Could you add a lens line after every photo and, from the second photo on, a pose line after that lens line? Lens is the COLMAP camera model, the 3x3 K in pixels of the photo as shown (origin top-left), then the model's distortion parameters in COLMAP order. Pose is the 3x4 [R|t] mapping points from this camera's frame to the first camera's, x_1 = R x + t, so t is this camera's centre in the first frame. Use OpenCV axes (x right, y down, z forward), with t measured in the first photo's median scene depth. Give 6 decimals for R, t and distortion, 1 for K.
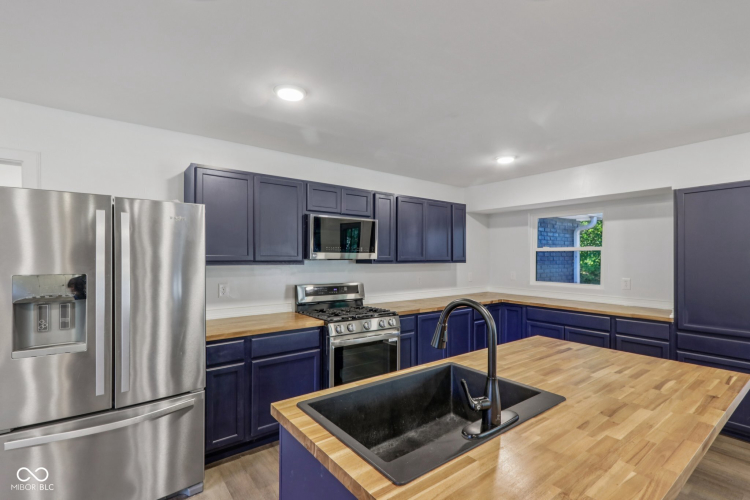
lens RADIAL K [[348.7, 0, 375.4], [0, 348.7, 260.1], [0, 0, 1]] dist [-0.013407, -0.000186]
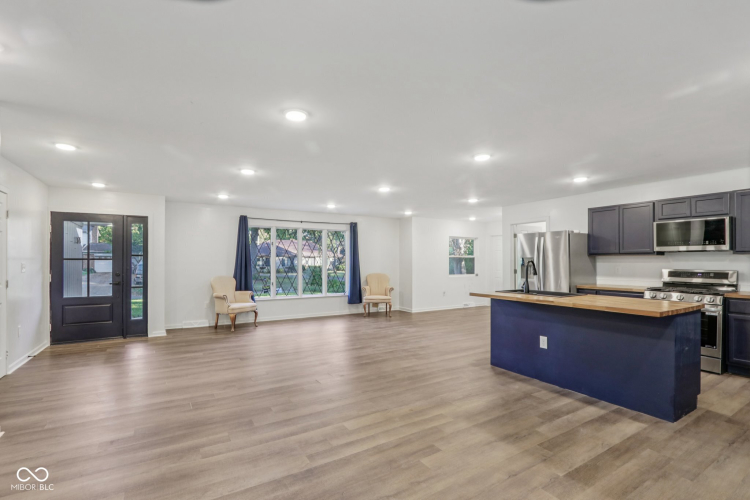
lens RADIAL K [[348.7, 0, 375.4], [0, 348.7, 260.1], [0, 0, 1]] dist [-0.013407, -0.000186]
pose [[-0.108959, -0.006391, -0.994026, 1.361381], [-0.002251, 0.999978, -0.006183, 0.044482], [0.994044, 0.001564, -0.108971, -0.059337]]
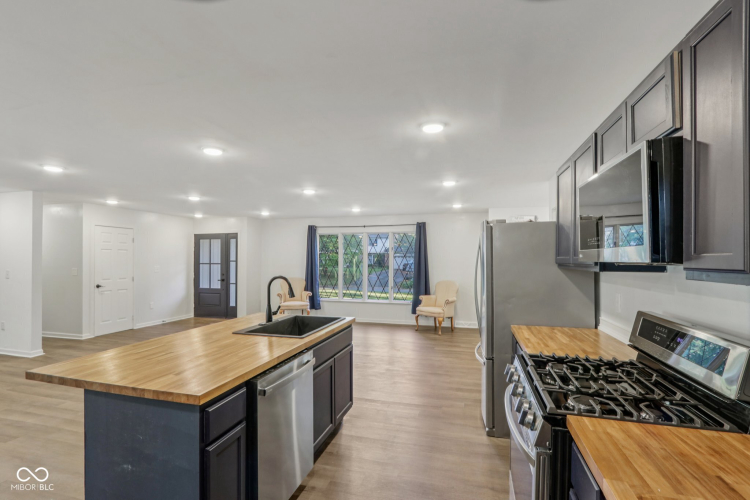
lens RADIAL K [[348.7, 0, 375.4], [0, 348.7, 260.1], [0, 0, 1]] dist [-0.013407, -0.000186]
pose [[-0.799763, -0.002229, -0.600312, 0.414056], [-0.005089, 0.999982, 0.003066, -0.007733], [0.600294, 0.005507, -0.799760, 1.176794]]
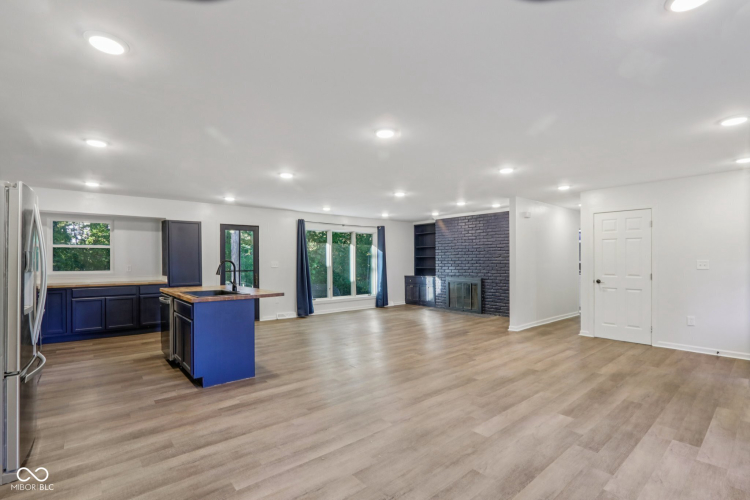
lens RADIAL K [[348.7, 0, 375.4], [0, 348.7, 260.1], [0, 0, 1]] dist [-0.013407, -0.000186]
pose [[-0.045506, 0.001676, 0.998963, -1.173142], [0.006282, 0.999979, -0.001392, 0.042670], [-0.998944, 0.006213, -0.045516, -0.129138]]
